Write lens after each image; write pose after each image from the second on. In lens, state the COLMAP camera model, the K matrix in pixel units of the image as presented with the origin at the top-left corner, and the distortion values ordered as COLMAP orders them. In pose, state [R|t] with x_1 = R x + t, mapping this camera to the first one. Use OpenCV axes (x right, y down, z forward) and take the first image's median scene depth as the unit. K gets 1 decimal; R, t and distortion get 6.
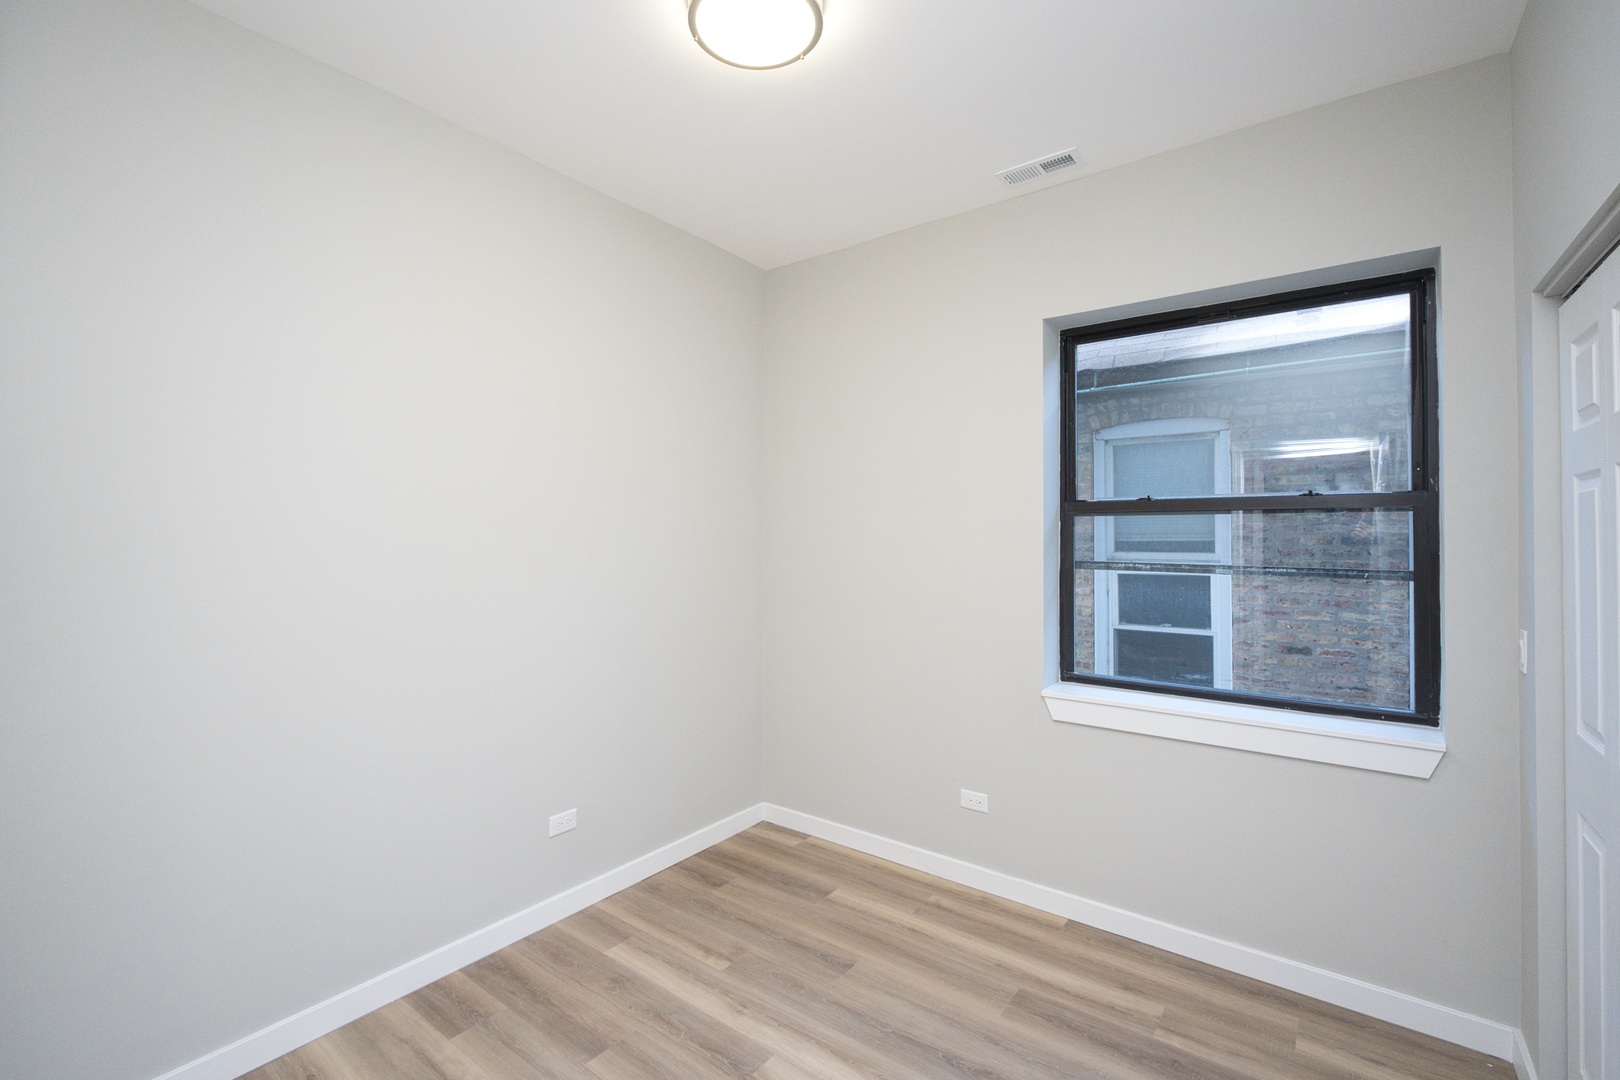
lens RADIAL K [[732.3, 0, 814.6], [0, 732.3, 531.2], [0, 0, 1]] dist [0.003626, 0.000172]
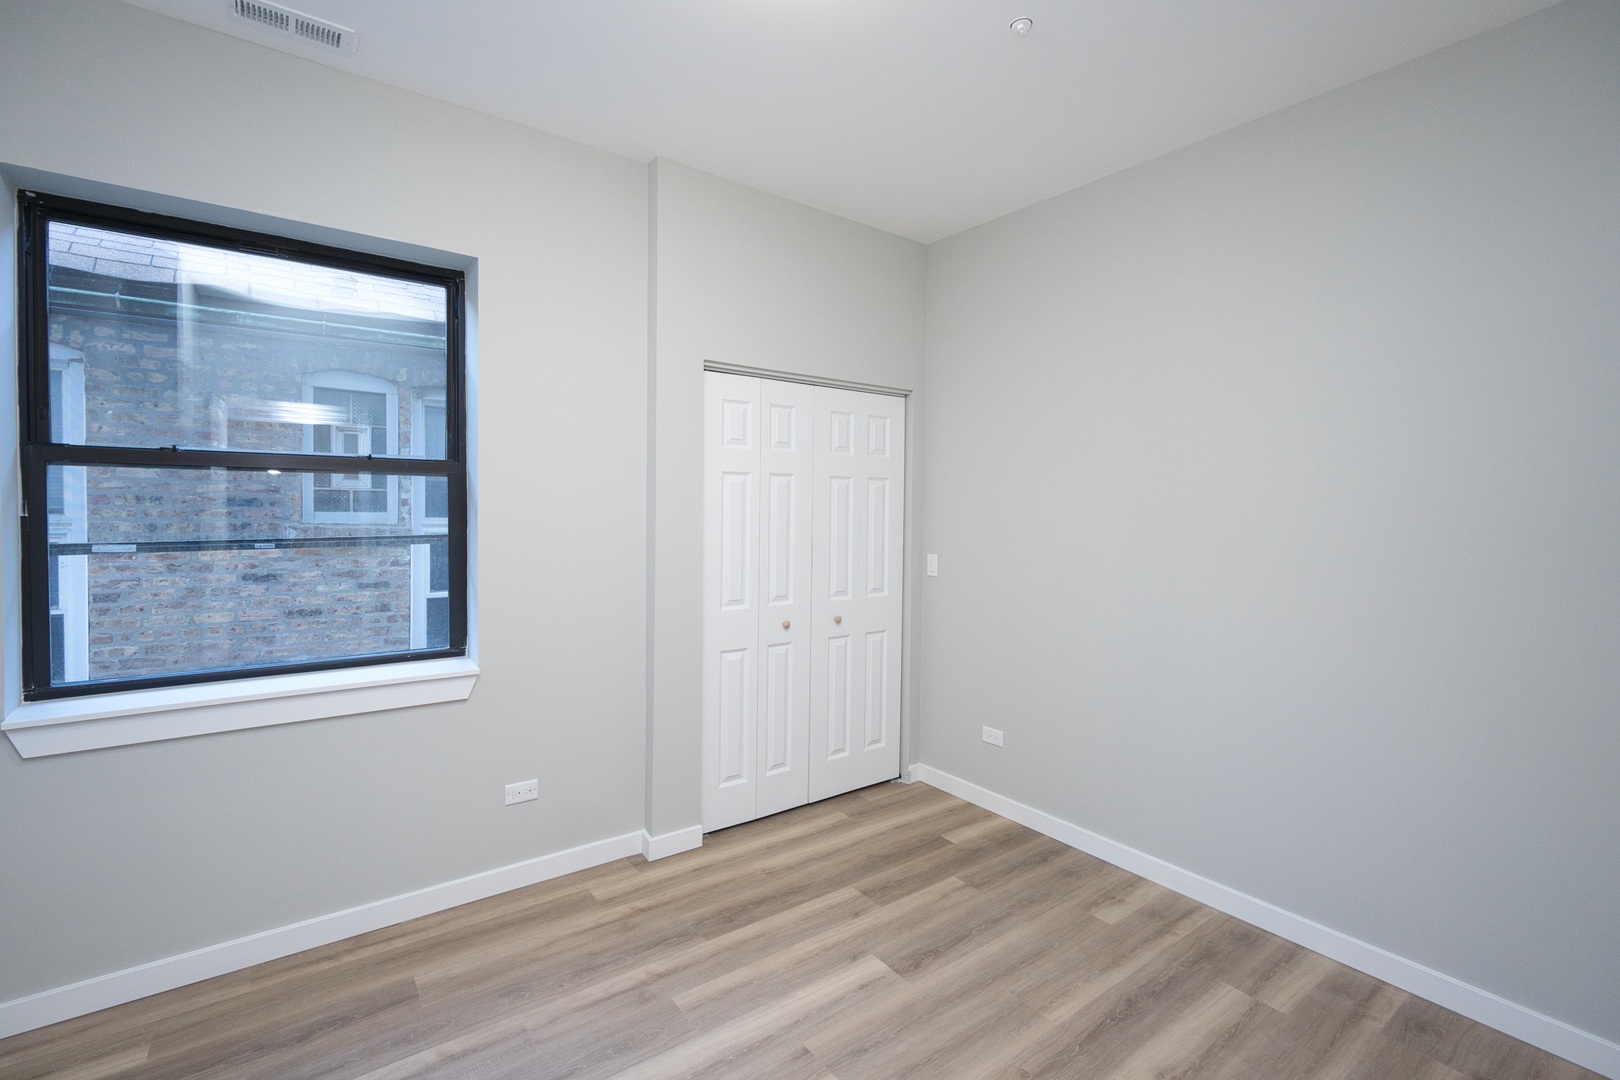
lens RADIAL K [[740.1, 0, 807.5], [0, 740.1, 519.4], [0, 0, 1]] dist [0.009983, 0.000164]
pose [[0.291667, -0.019668, 0.956318, -0.146935], [-0.017896, 0.999501, 0.026014, -0.000204], [-0.956352, -0.024701, 0.291170, 0.107431]]
